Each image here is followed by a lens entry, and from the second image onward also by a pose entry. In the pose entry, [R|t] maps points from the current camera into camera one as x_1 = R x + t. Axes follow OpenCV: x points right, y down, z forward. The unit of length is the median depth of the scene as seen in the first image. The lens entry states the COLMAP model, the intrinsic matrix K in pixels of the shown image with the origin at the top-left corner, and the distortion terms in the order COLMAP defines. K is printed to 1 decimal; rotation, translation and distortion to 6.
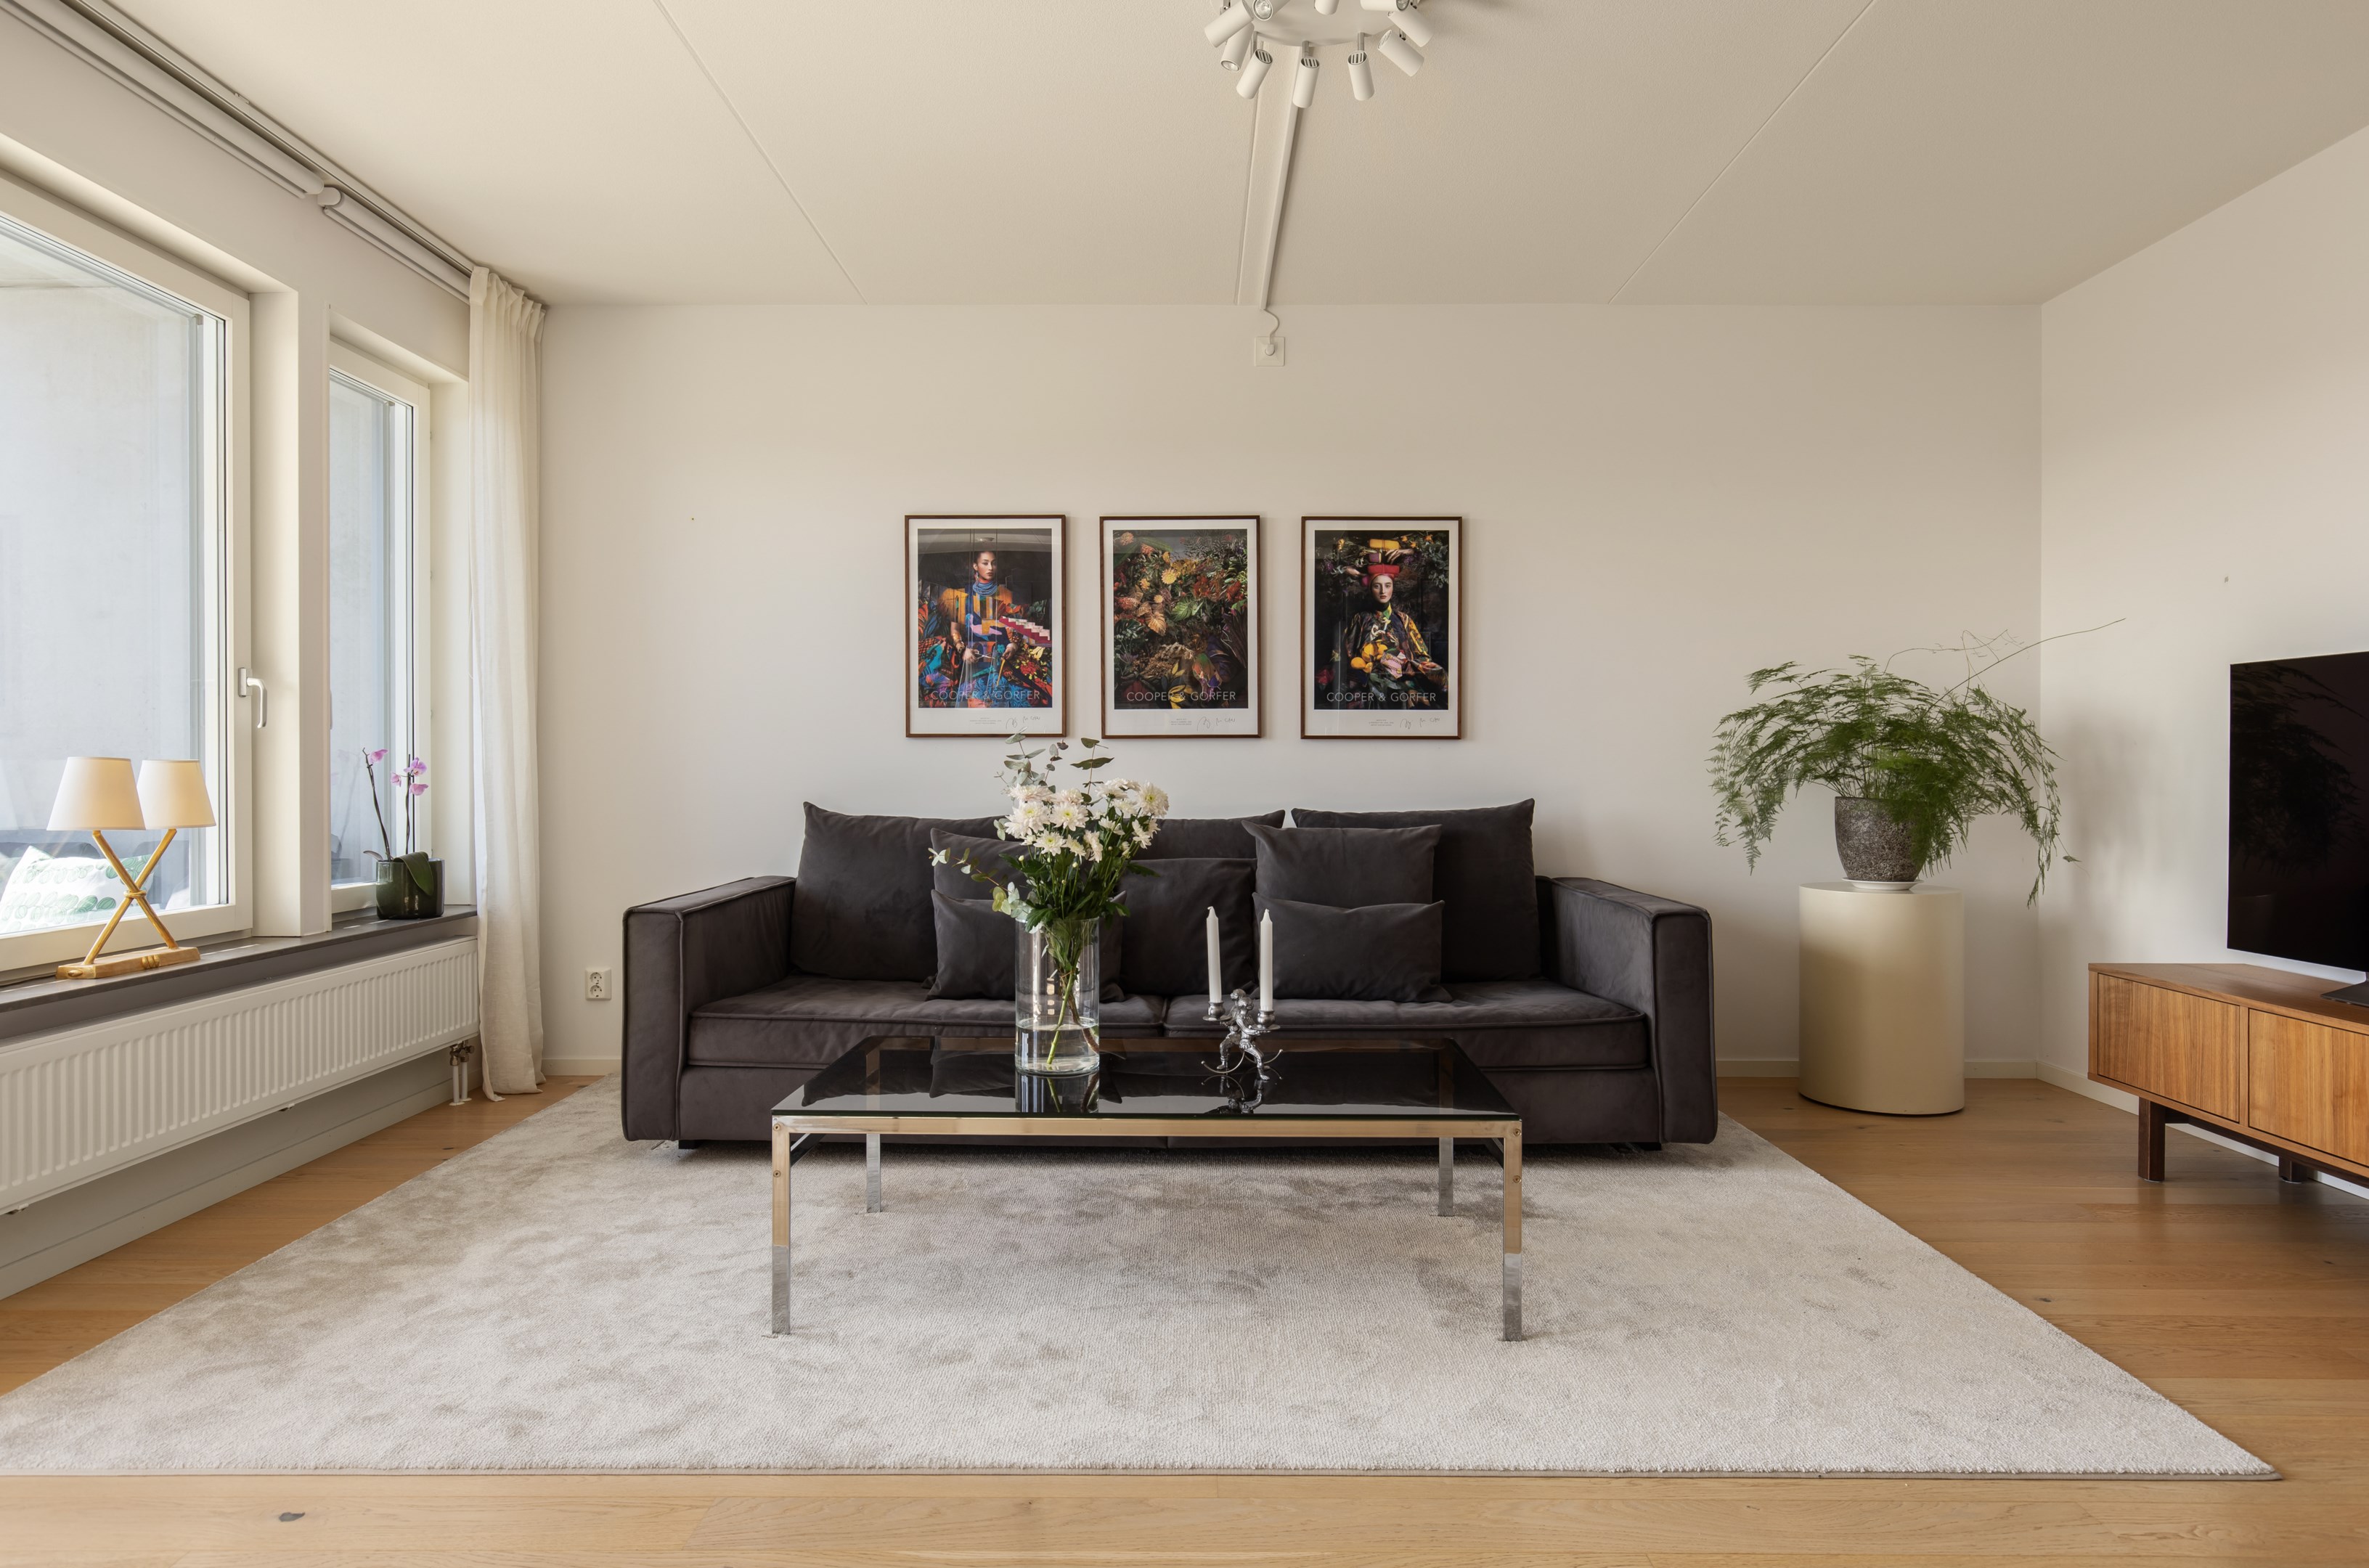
lens RADIAL K [[1414.7, 0, 1198.0], [0, 1414.7, 773.8], [0, 0, 1]] dist [0.004841, -0.001060]
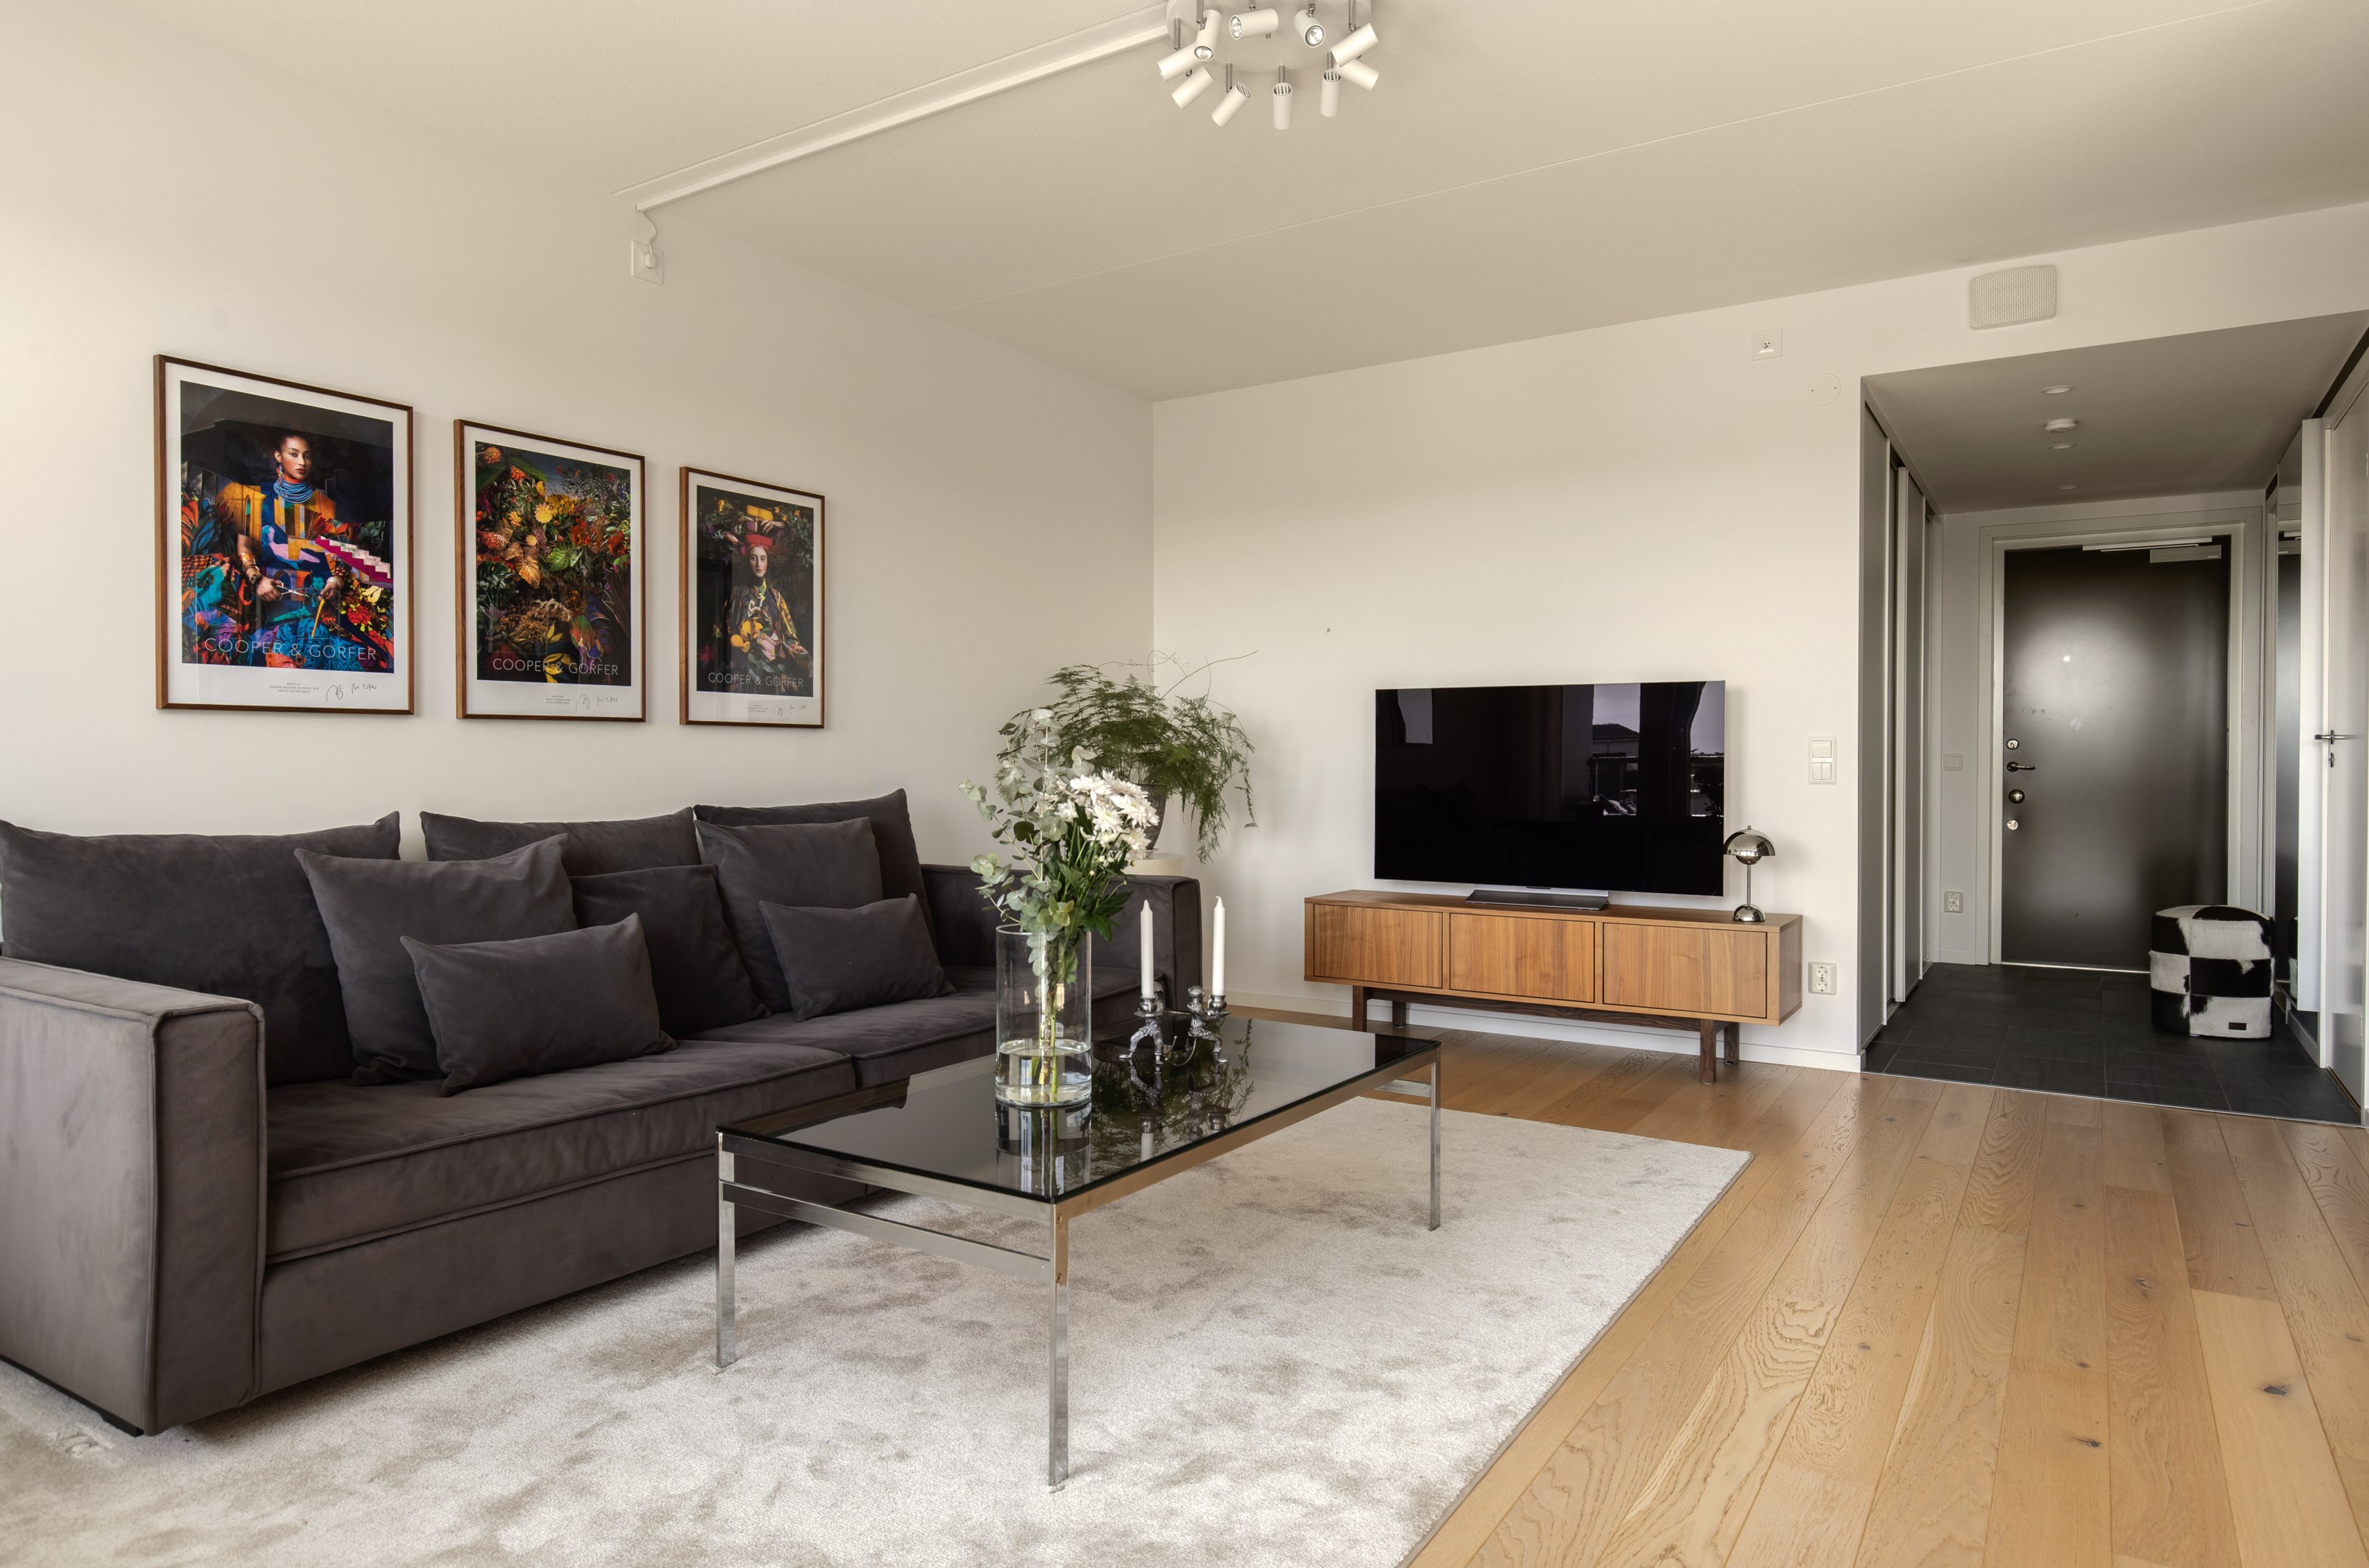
lens RADIAL K [[1414.7, 0, 1158.3], [0, 1414.7, 773.4], [0, 0, 1]] dist [0.004841, -0.001060]
pose [[0.549053, -0.007599, 0.835753, -0.490644], [0.006196, 0.999968, 0.005022, 0.002598], [-0.835765, 0.002421, 0.549083, 0.285224]]
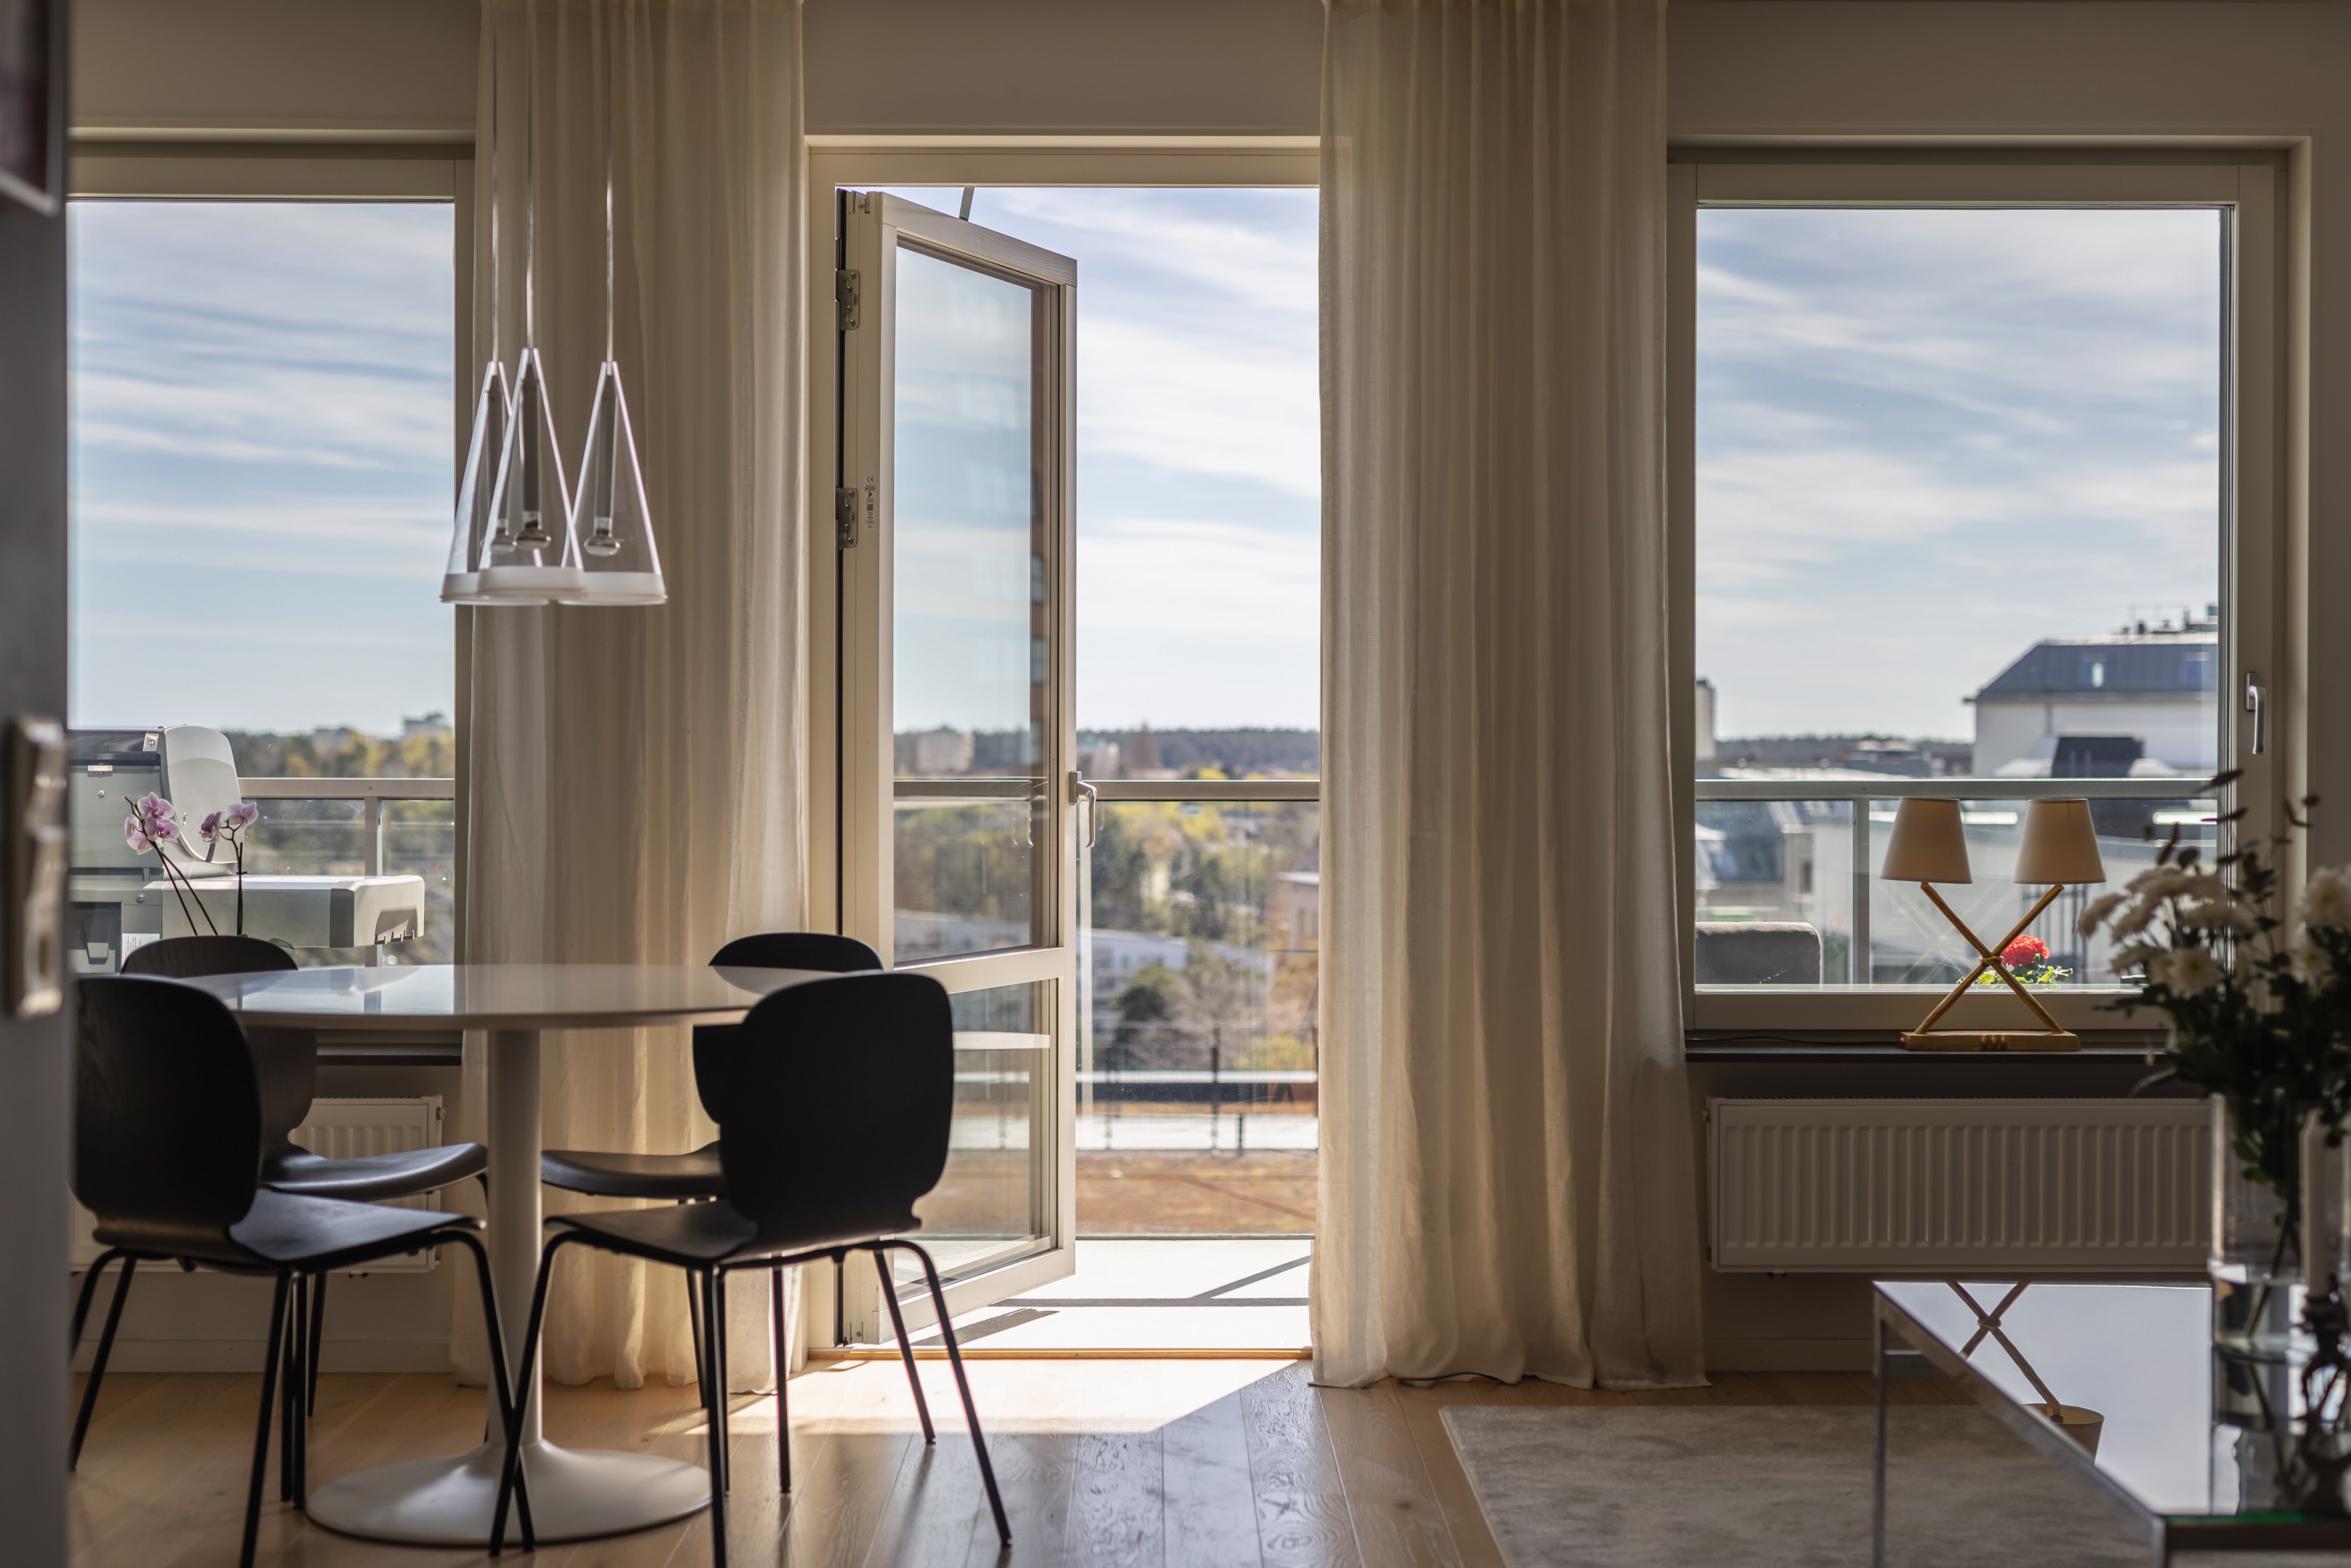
lens RADIAL K [[3254.5, 0, 1198.6], [0, 3254.5, 787.8], [0, 0, 1]] dist [-0.019723, 0.000000]
pose [[0.018108, 0.008902, -0.999796, 0.759828], [-0.006380, 0.999941, 0.008788, -0.020873], [0.999816, 0.006220, 0.018164, 0.323593]]
